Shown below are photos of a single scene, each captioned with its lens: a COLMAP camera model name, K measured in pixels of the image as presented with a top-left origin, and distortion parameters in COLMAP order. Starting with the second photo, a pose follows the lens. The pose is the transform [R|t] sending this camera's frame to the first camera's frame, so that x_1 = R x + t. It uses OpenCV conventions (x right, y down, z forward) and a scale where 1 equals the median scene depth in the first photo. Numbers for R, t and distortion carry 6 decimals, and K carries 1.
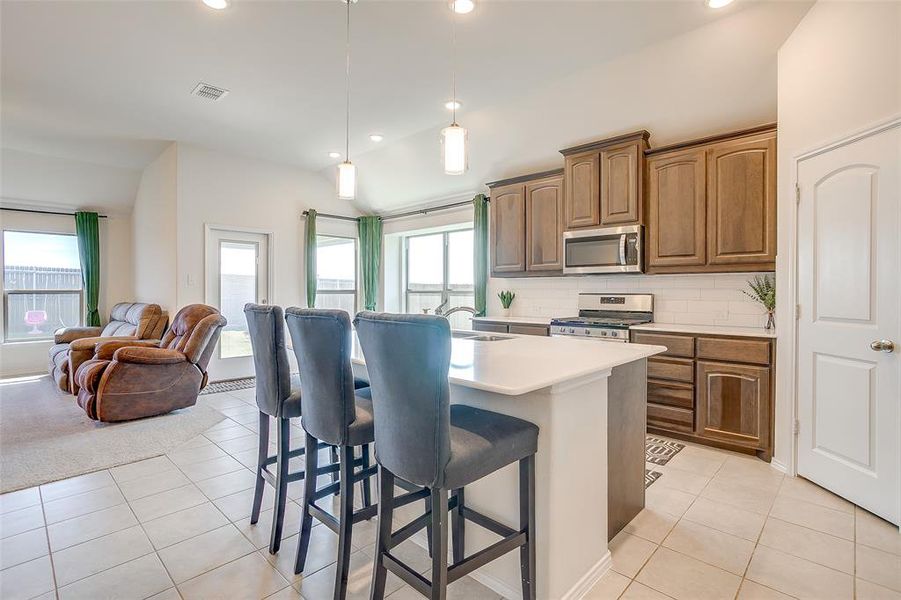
lens RADIAL K [[427.1, 0, 450.5], [0, 427.1, 300.0], [0, 0, 1]] dist [-0.001549, -0.000257]
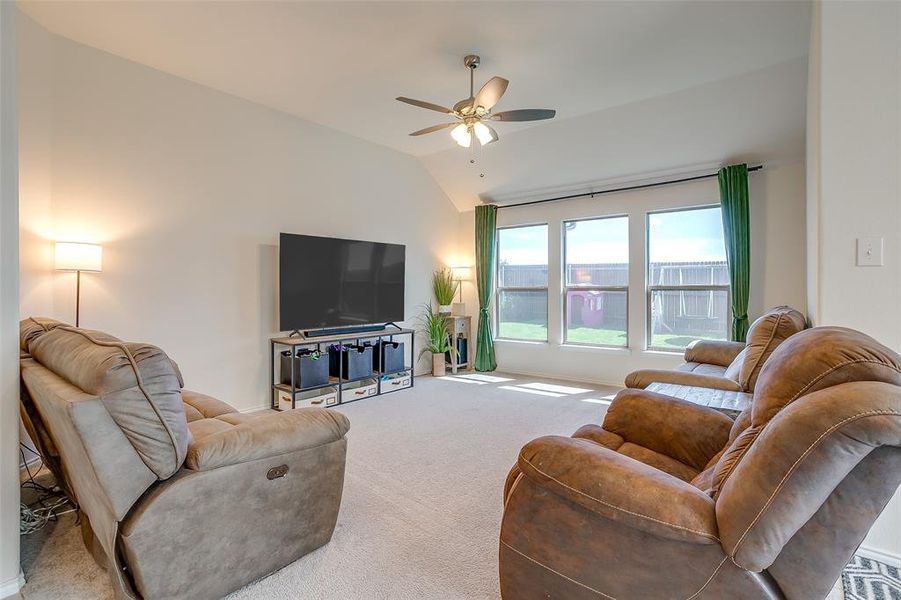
lens RADIAL K [[427.1, 0, 450.5], [0, 427.1, 300.0], [0, 0, 1]] dist [-0.001549, -0.000257]
pose [[0.094184, 0.021804, -0.995316, -0.235675], [-0.018155, 0.999632, 0.020180, -0.006540], [0.995389, 0.016169, 0.094545, 0.504714]]
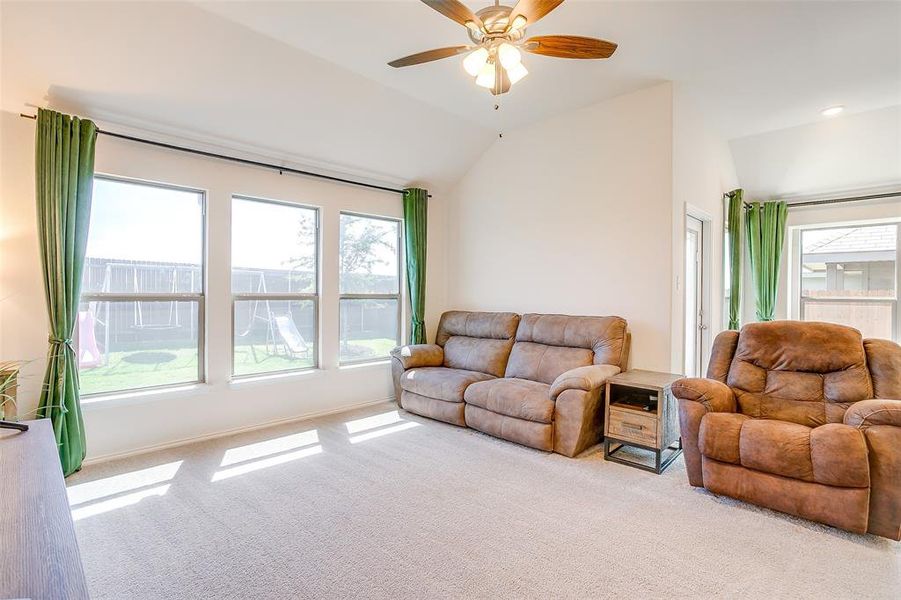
lens RADIAL K [[427.1, 0, 450.5], [0, 427.1, 300.0], [0, 0, 1]] dist [-0.001549, -0.000257]
pose [[0.999099, 0.005846, -0.042047, -0.753604], [-0.005834, 0.999983, 0.000389, -0.018628], [0.042049, -0.000144, 0.999116, 0.277098]]
